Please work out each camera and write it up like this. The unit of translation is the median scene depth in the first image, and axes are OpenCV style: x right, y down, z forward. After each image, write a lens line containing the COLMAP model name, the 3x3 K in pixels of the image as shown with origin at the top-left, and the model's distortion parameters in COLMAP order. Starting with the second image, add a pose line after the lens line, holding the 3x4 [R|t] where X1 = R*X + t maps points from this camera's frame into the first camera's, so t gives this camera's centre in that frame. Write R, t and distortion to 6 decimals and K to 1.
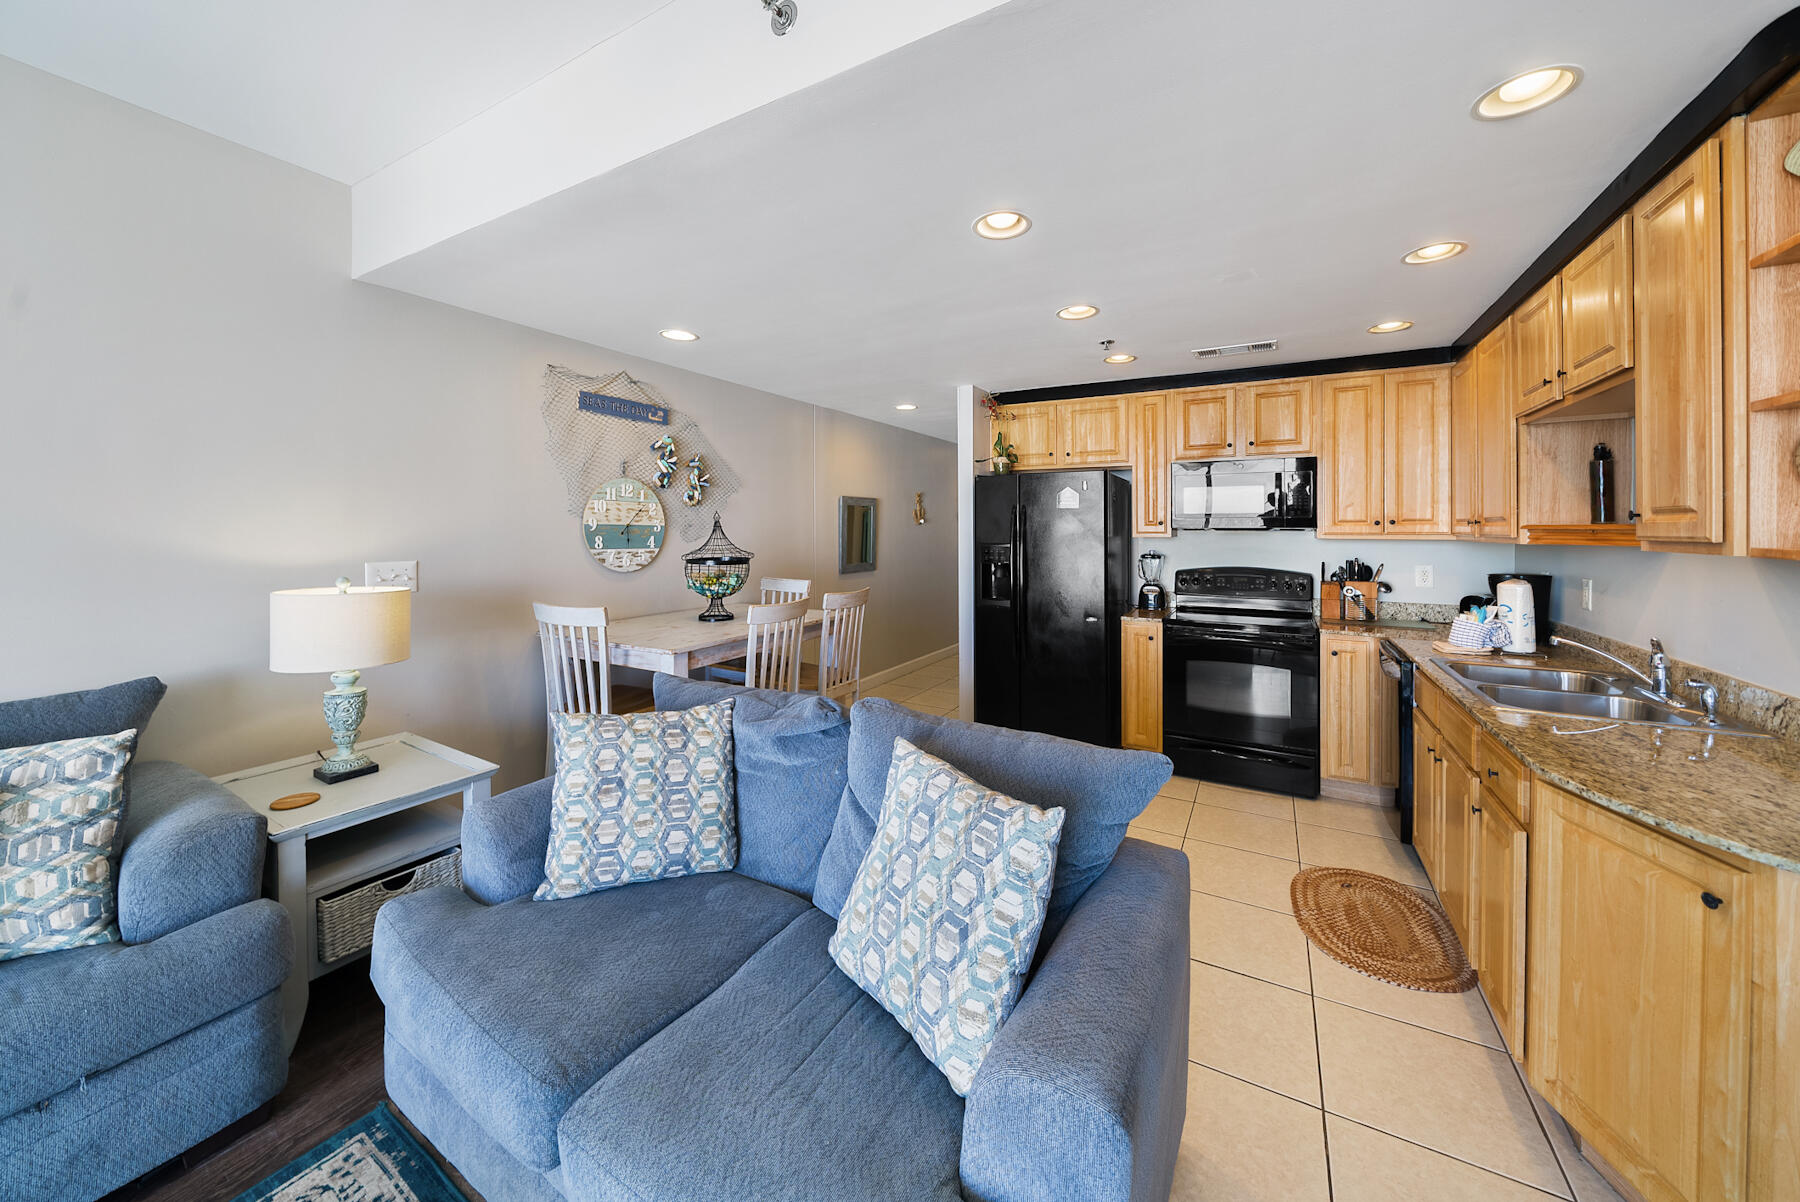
lens RADIAL K [[632.2, 0, 912.4], [0, 632.2, 527.2], [0, 0, 1]] dist [-0.006406, -0.000762]
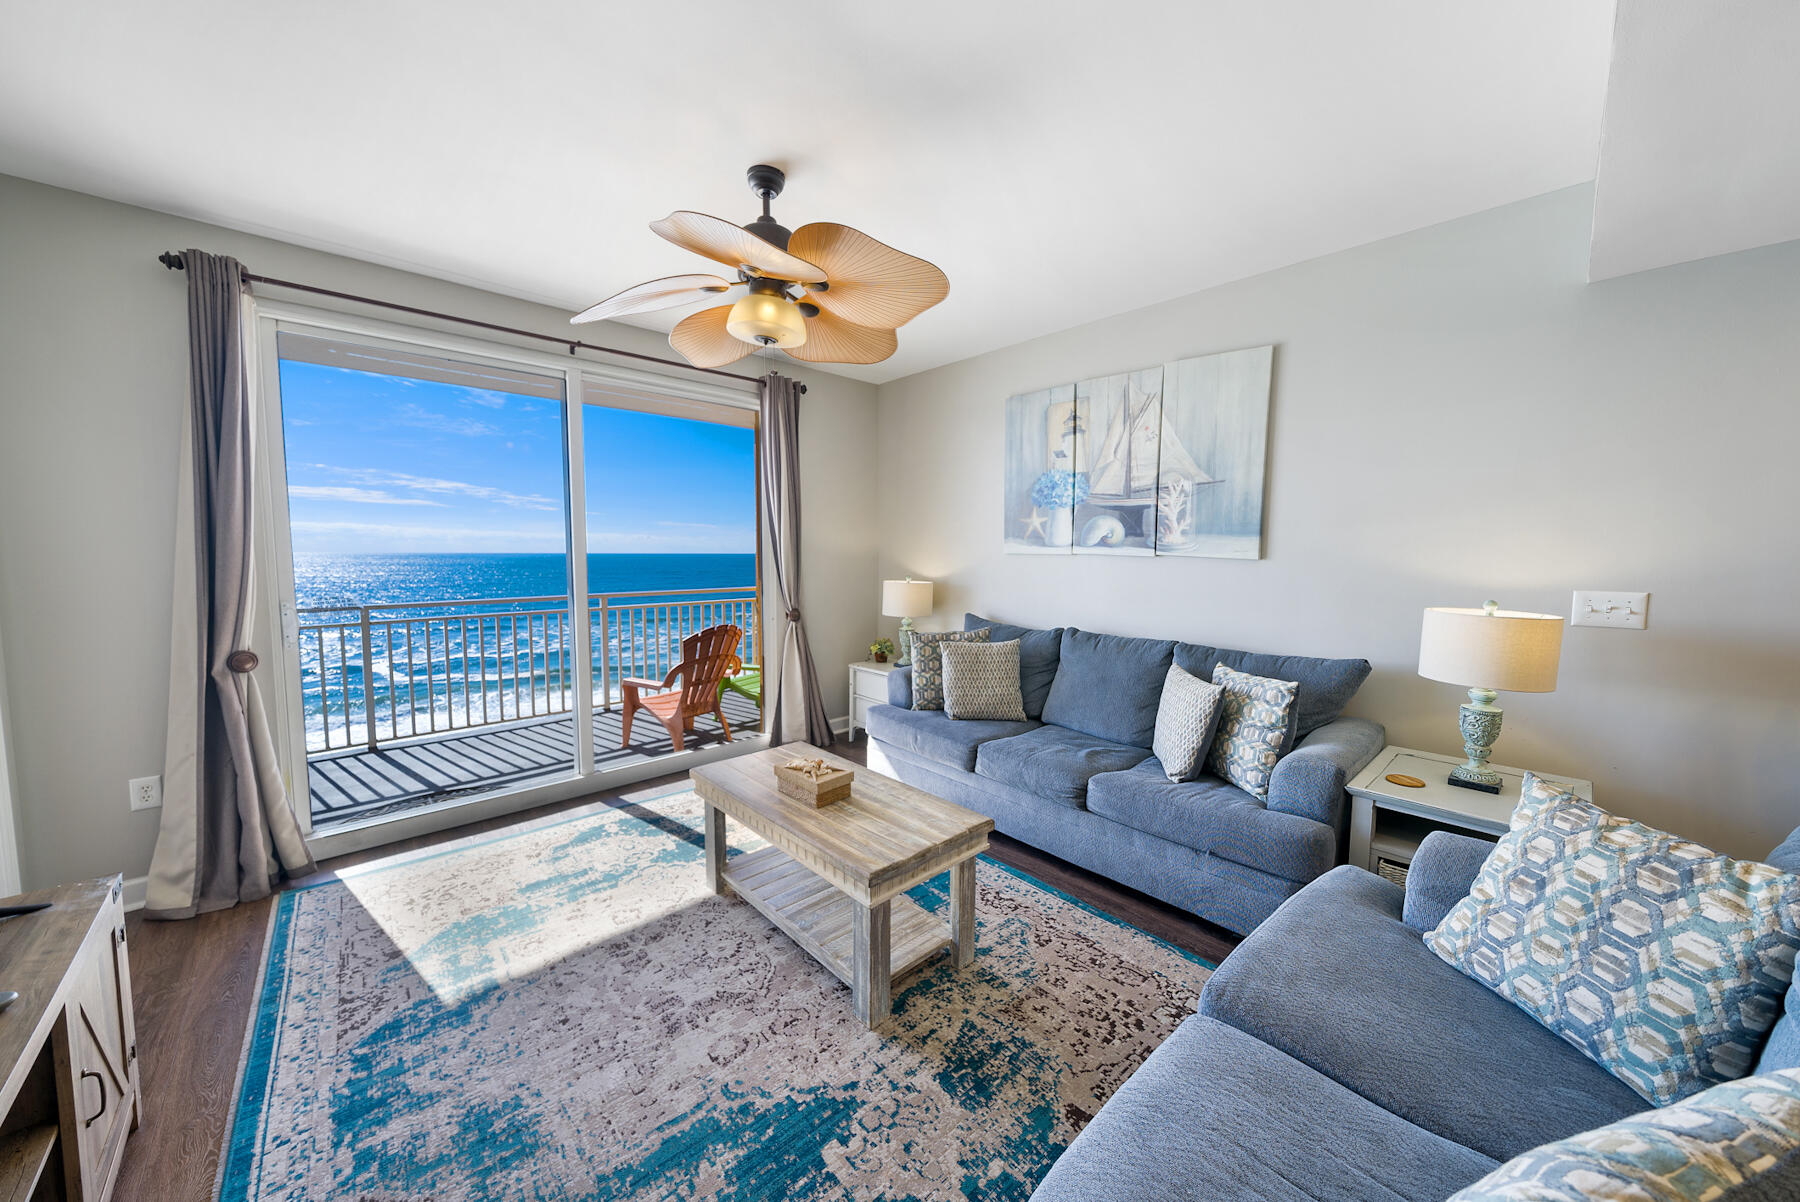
lens RADIAL K [[632.2, 0, 898.5], [0, 632.2, 602.8], [0, 0, 1]] dist [-0.006406, -0.000762]
pose [[-0.309027, 0.071950, -0.948328, 0.319237], [-0.004465, 0.997013, 0.077099, 0.006377], [0.951043, 0.028060, -0.307783, 0.322677]]
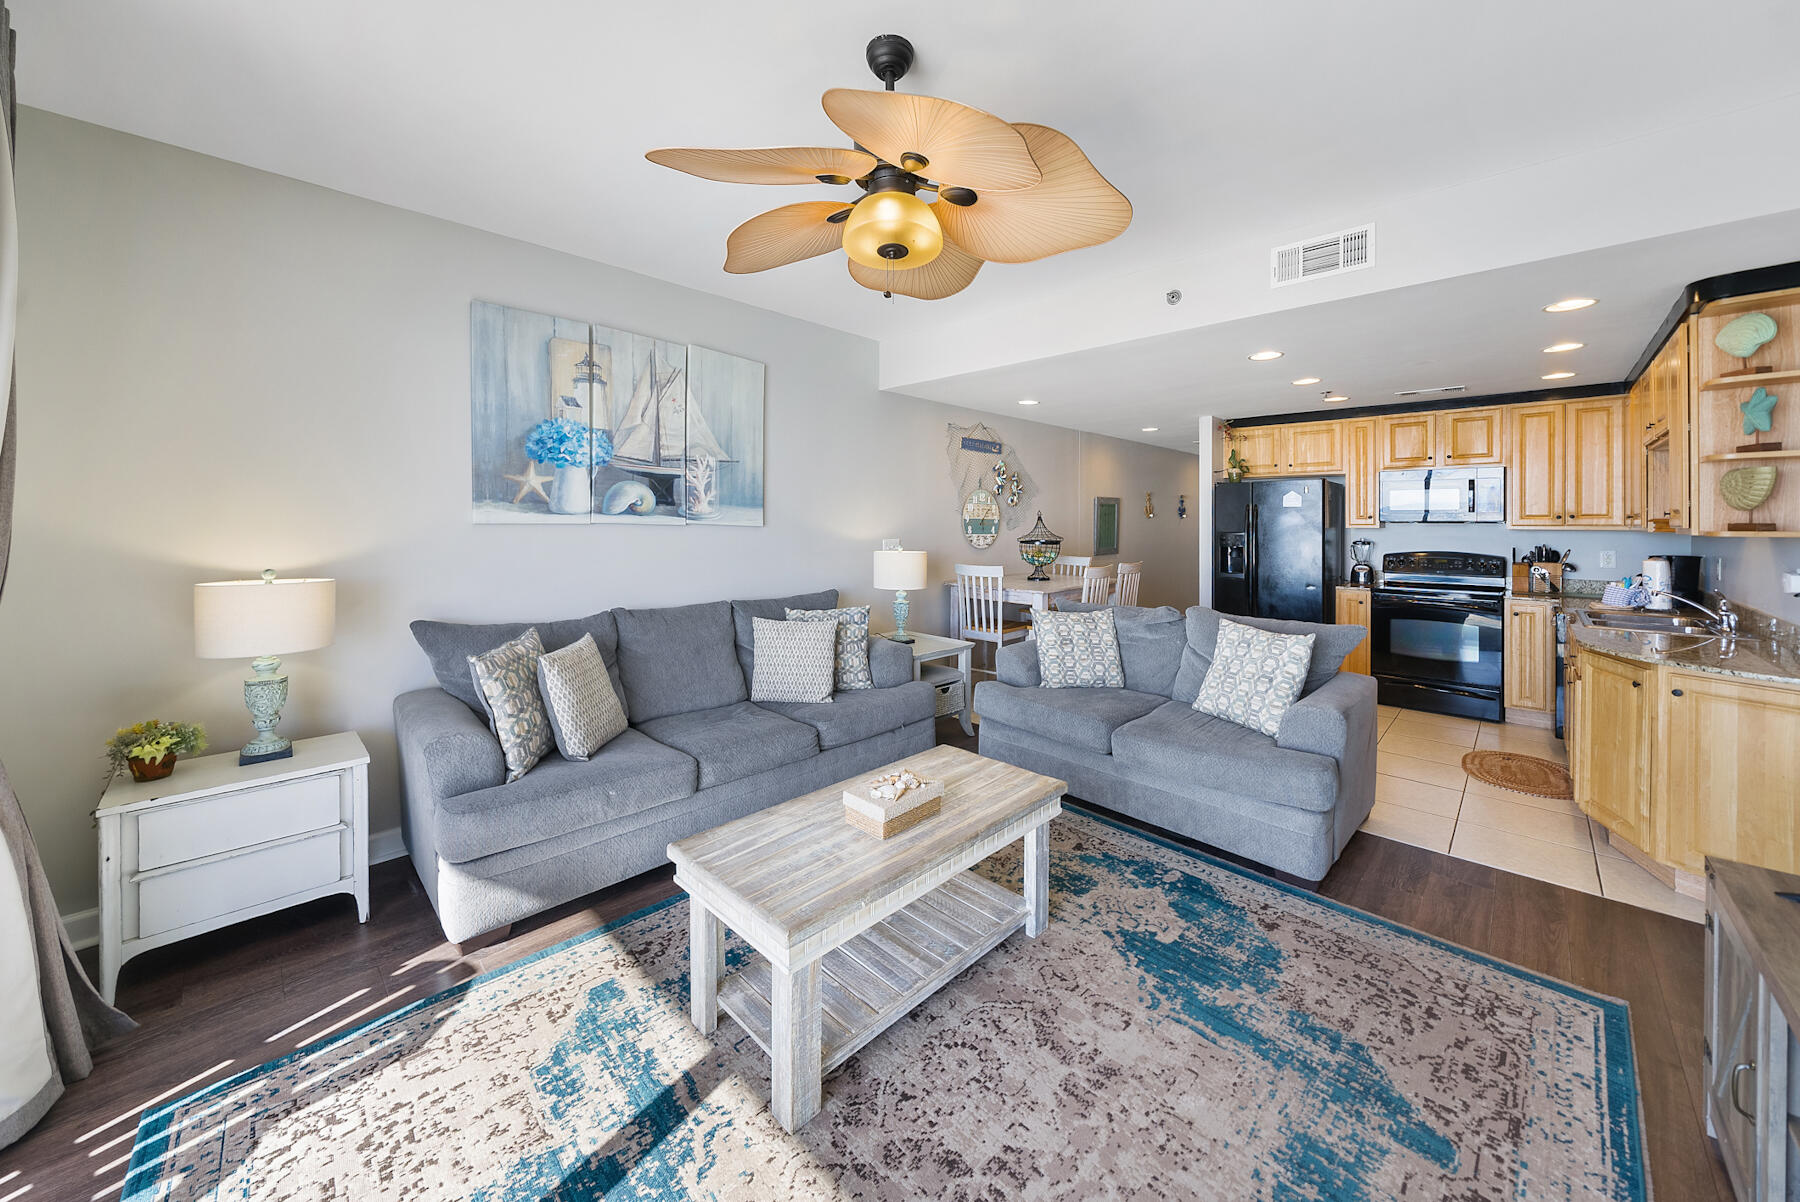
lens RADIAL K [[632.2, 0, 913.5], [0, 632.2, 525.1], [0, 0, 1]] dist [-0.006406, -0.000762]
pose [[0.965292, 0.001814, -0.261166, -0.280992], [0.000103, 0.999973, 0.007325, -0.000207], [0.261172, -0.007098, 0.965266, -0.794477]]
